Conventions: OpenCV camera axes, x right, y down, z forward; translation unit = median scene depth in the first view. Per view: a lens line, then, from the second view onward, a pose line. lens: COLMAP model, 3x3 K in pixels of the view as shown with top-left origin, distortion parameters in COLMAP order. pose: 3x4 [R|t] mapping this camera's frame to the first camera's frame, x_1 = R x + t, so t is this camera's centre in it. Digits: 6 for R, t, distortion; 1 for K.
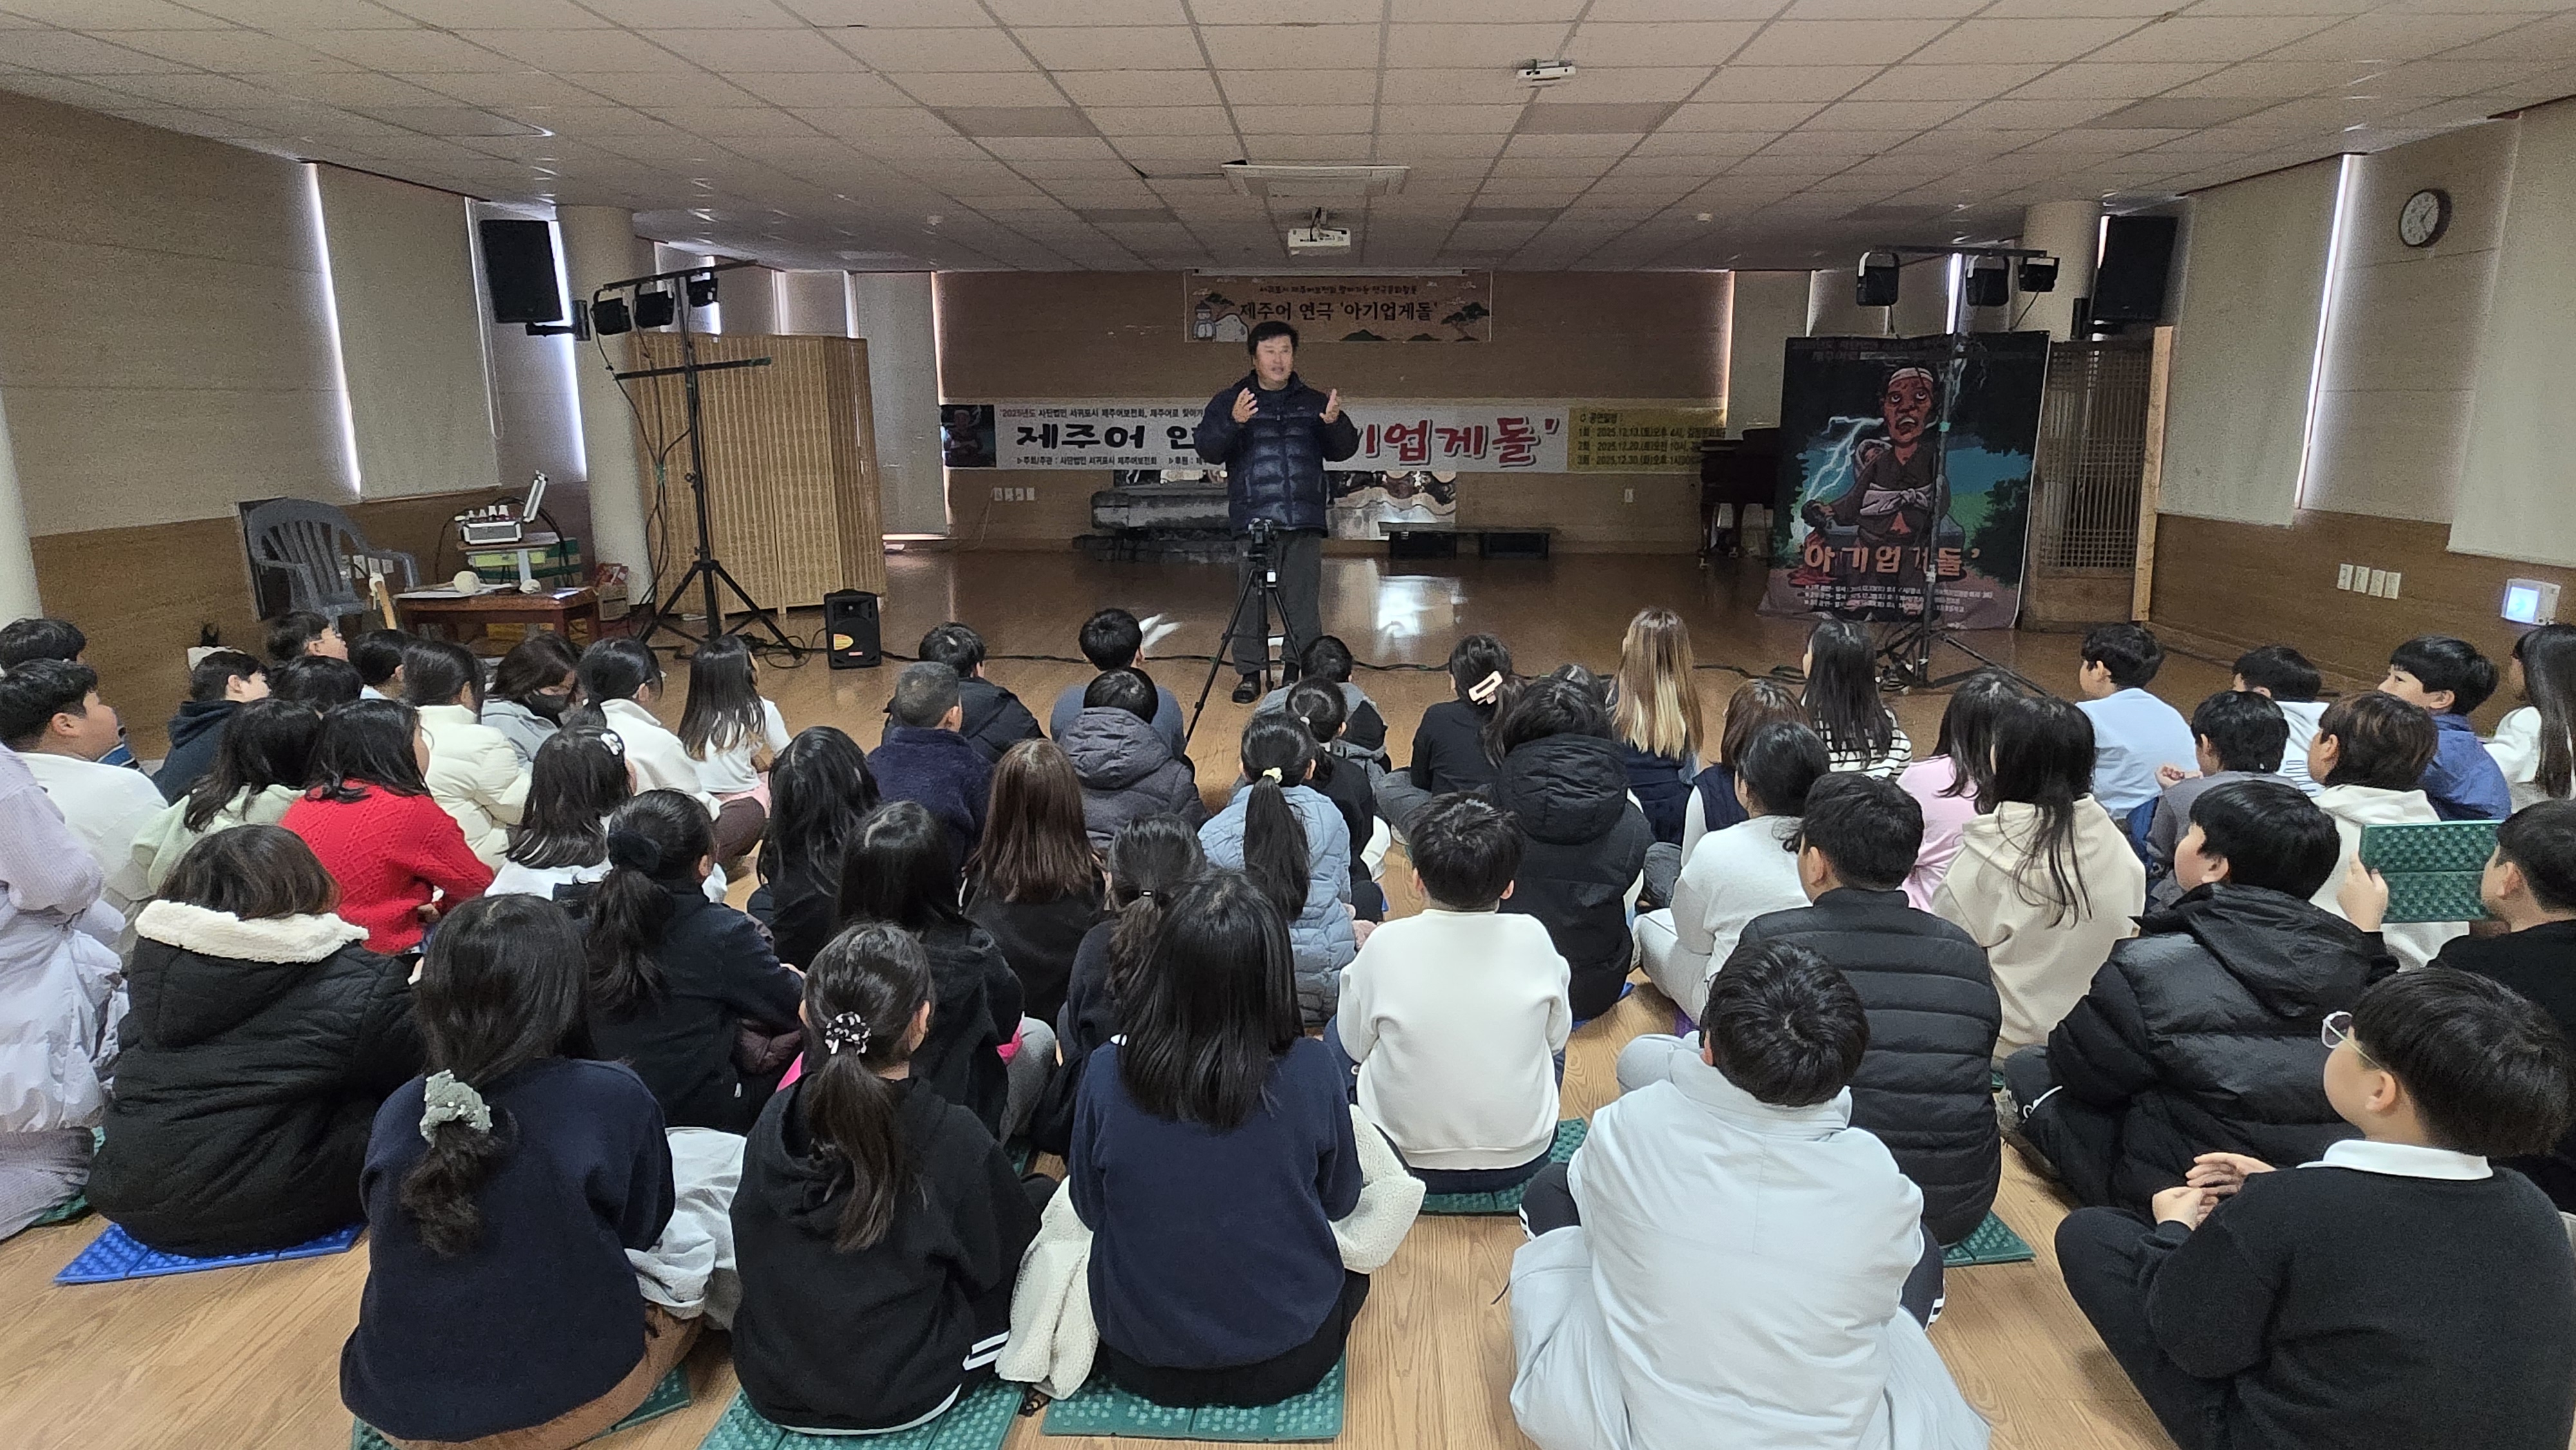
lens RADIAL K [[1511.6, 0, 1291.3], [0, 1511.6, 730.9], [0, 0, 1]] dist [-0.003183, 0.009727]
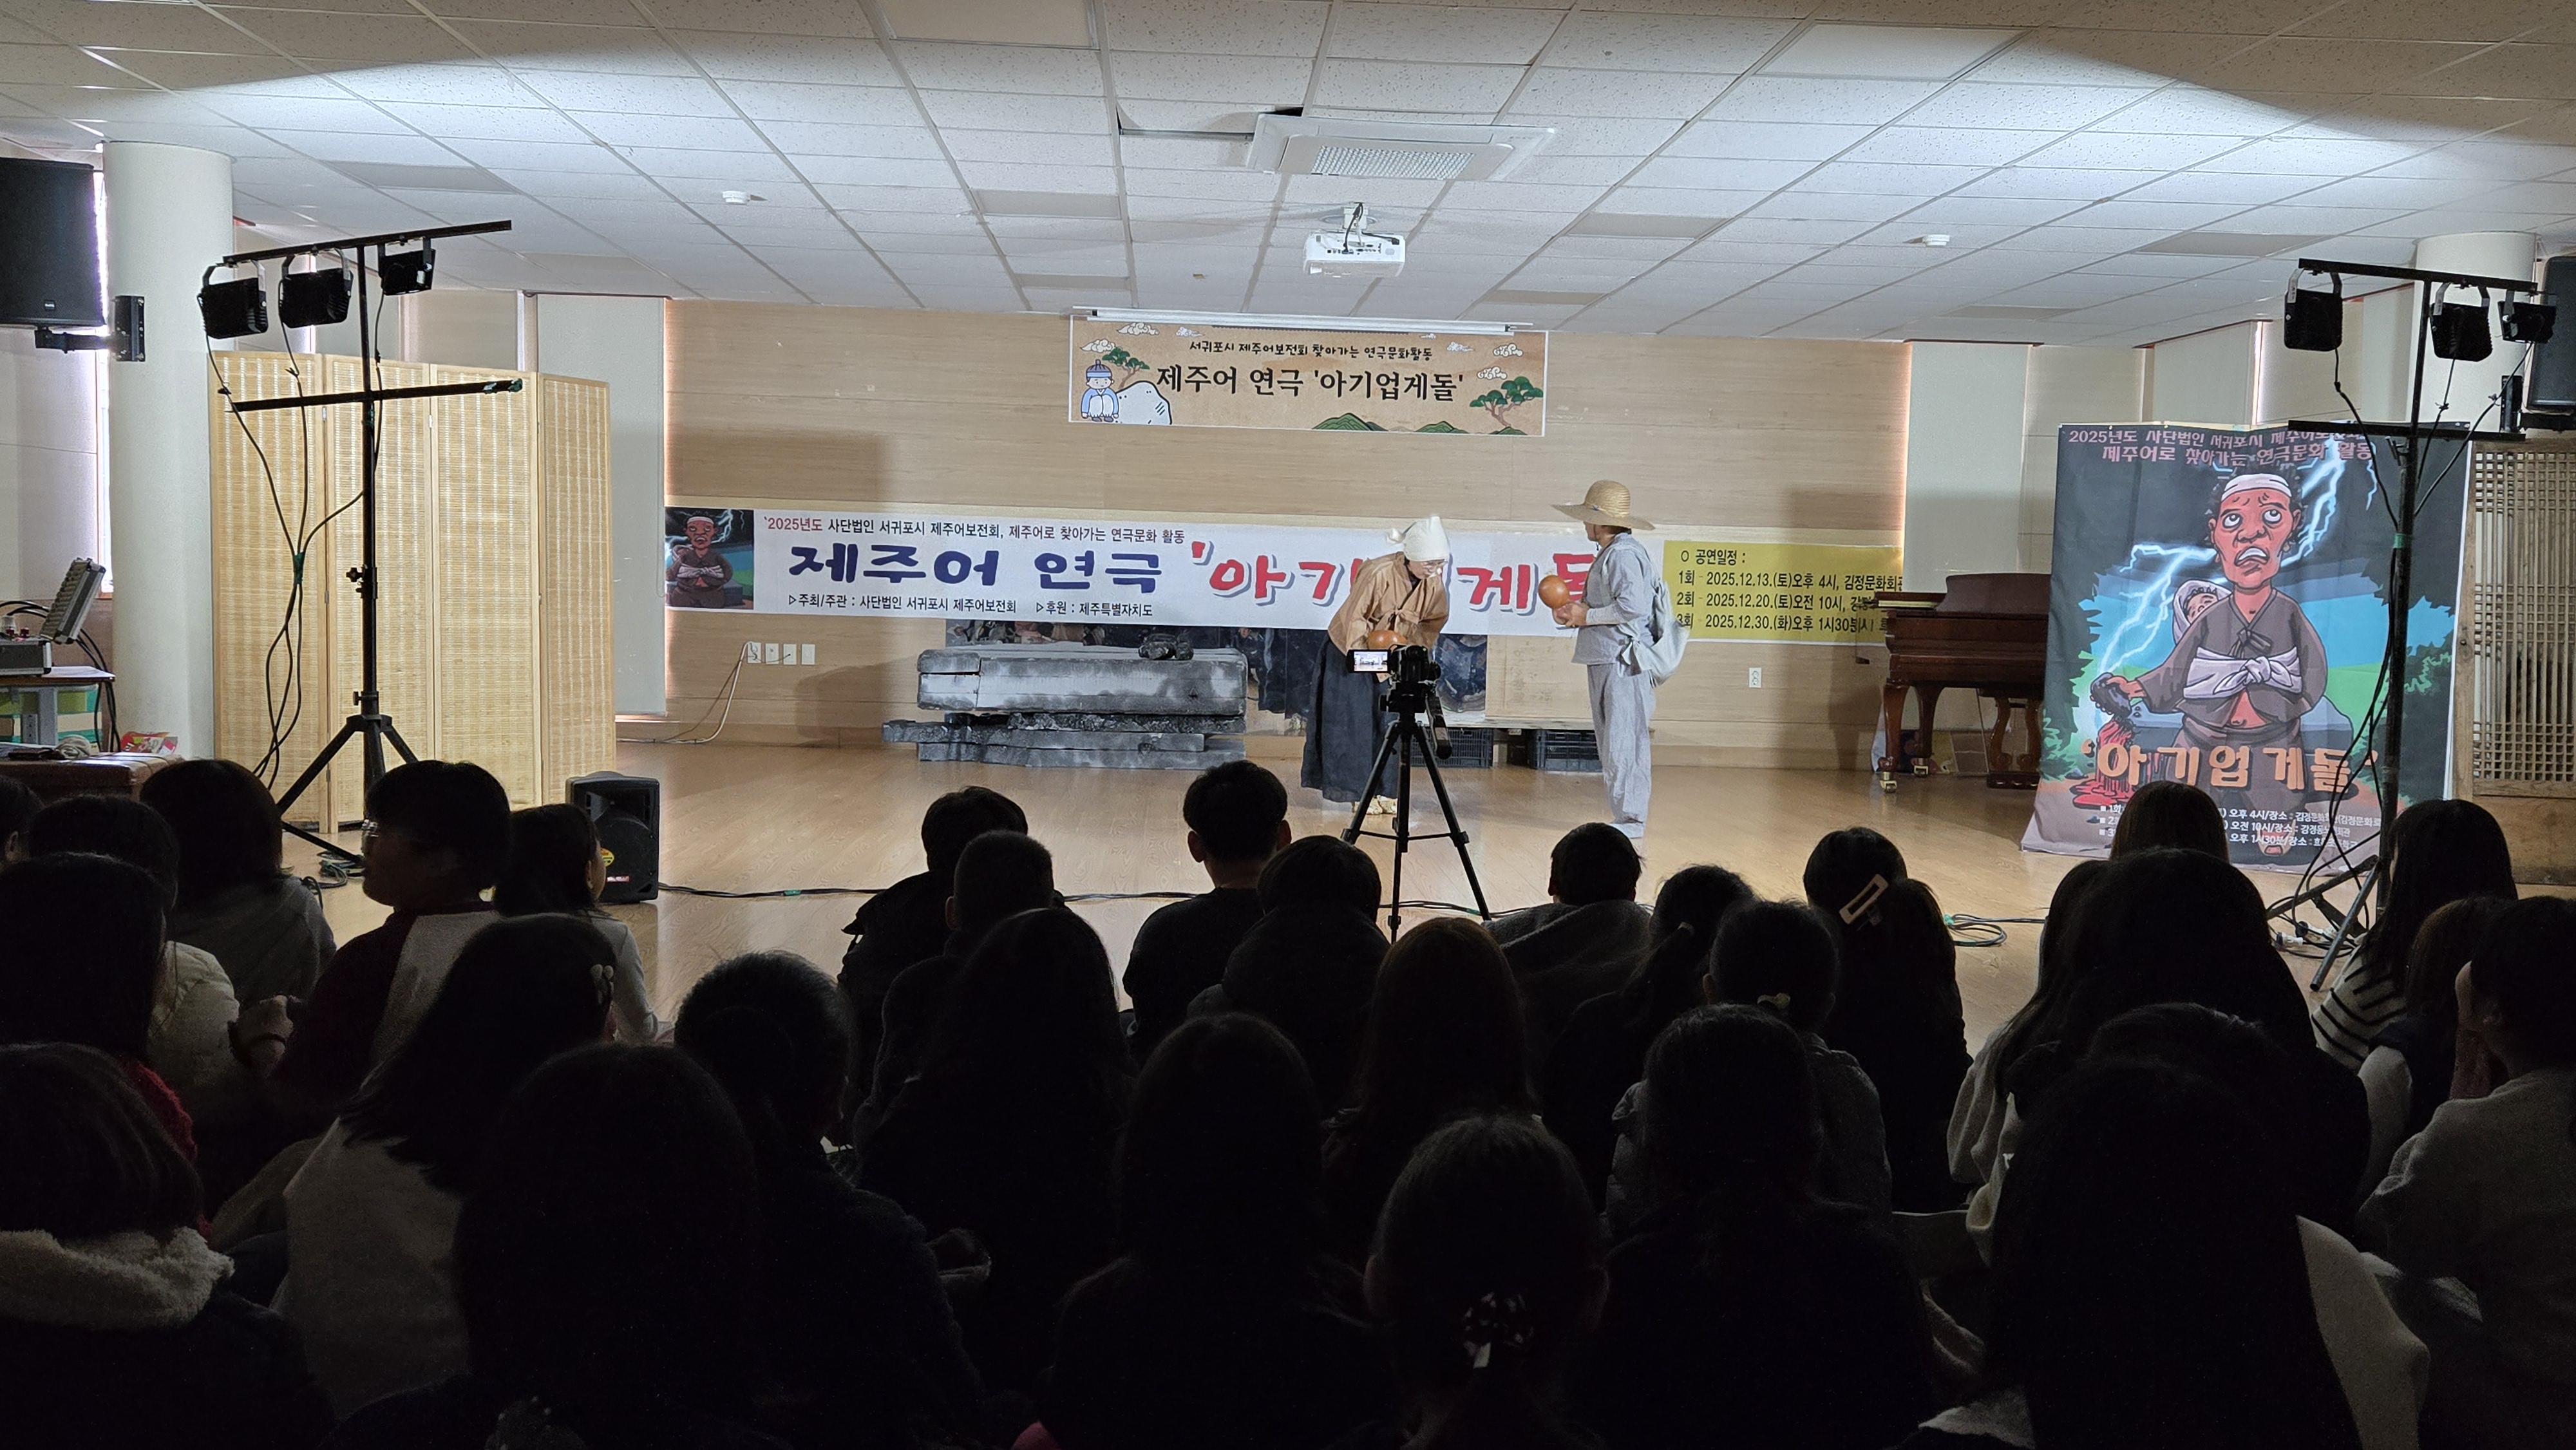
lens RADIAL K [[2365.9, 0, 1280.2], [0, 2365.9, 709.9], [0, 0, 1]] dist [0.091376, -0.111541]
pose [[0.995068, 0.020493, 0.097051, -0.100804], [-0.005101, 0.987702, -0.156262, 0.022173], [-0.099060, 0.154997, 0.982936, 0.042498]]
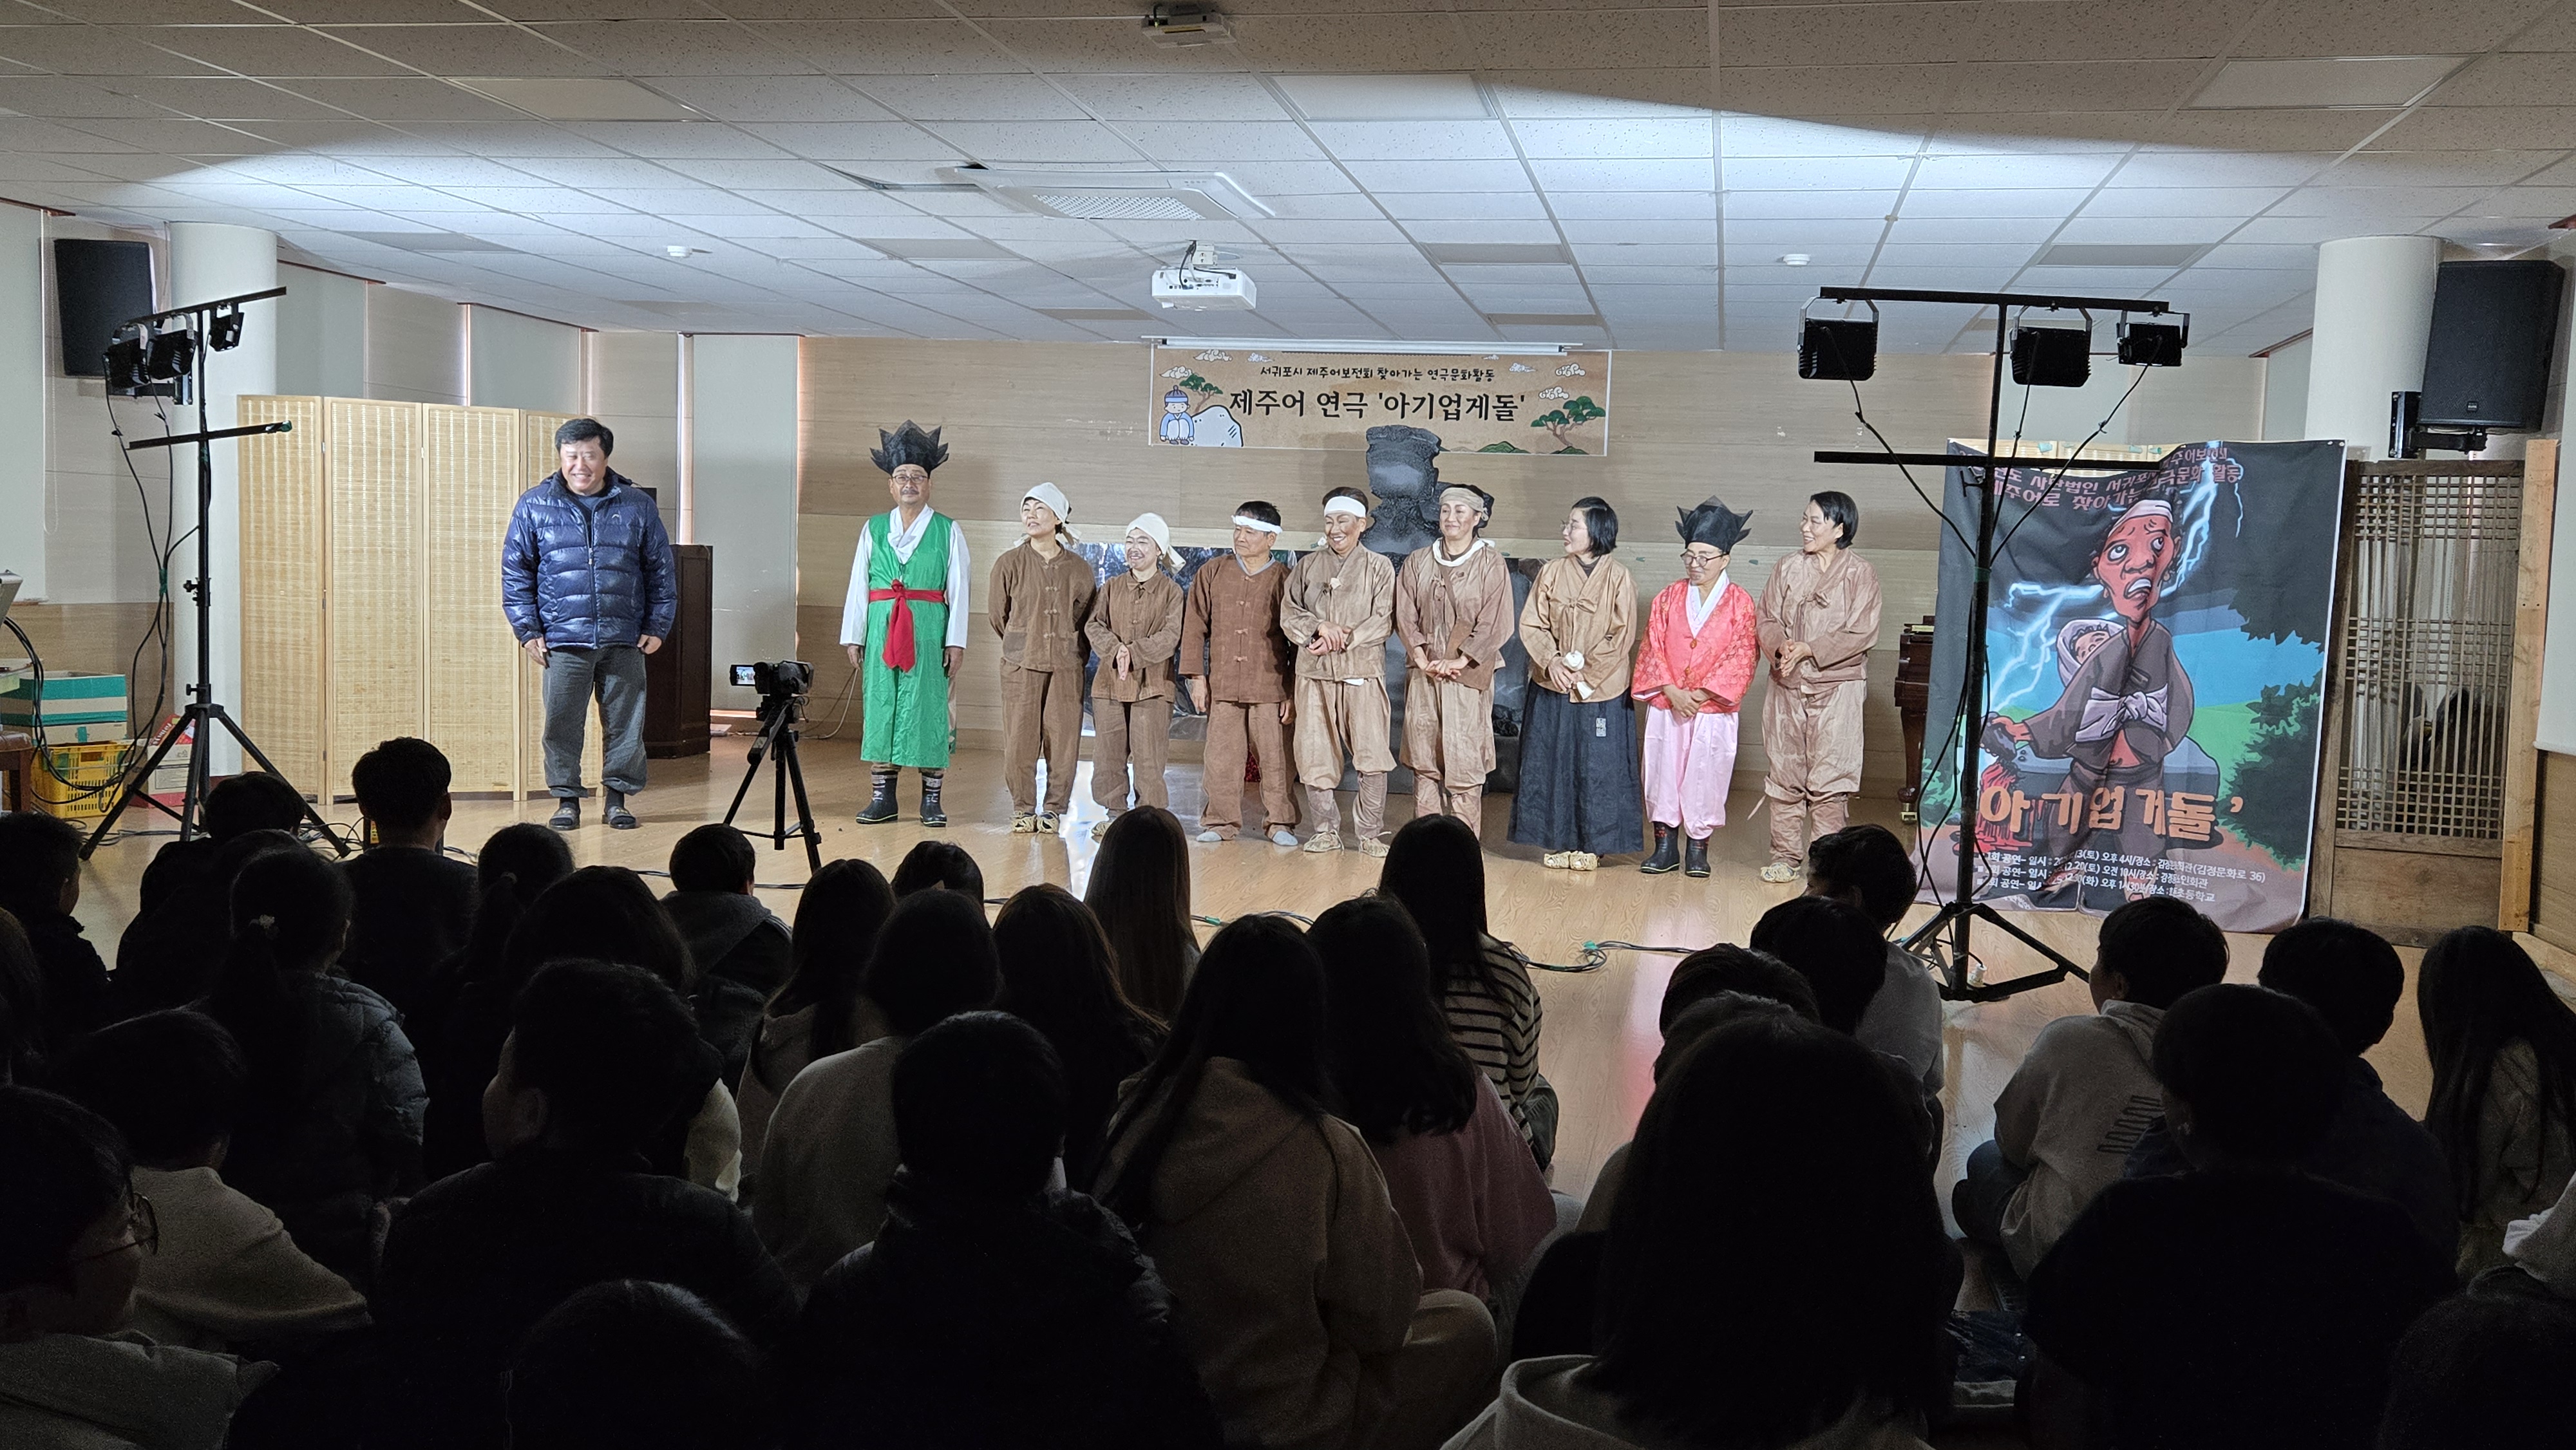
lens RADIAL K [[2365.9, 0, 1261.4], [0, 2365.9, 736.8], [0, 0, 1]] dist [0.091376, -0.111541]
pose [[0.982156, 0.047745, -0.181906, 0.233594], [-0.073465, 0.987788, -0.137395, 0.014233], [0.173124, 0.148307, 0.973670, 0.007085]]
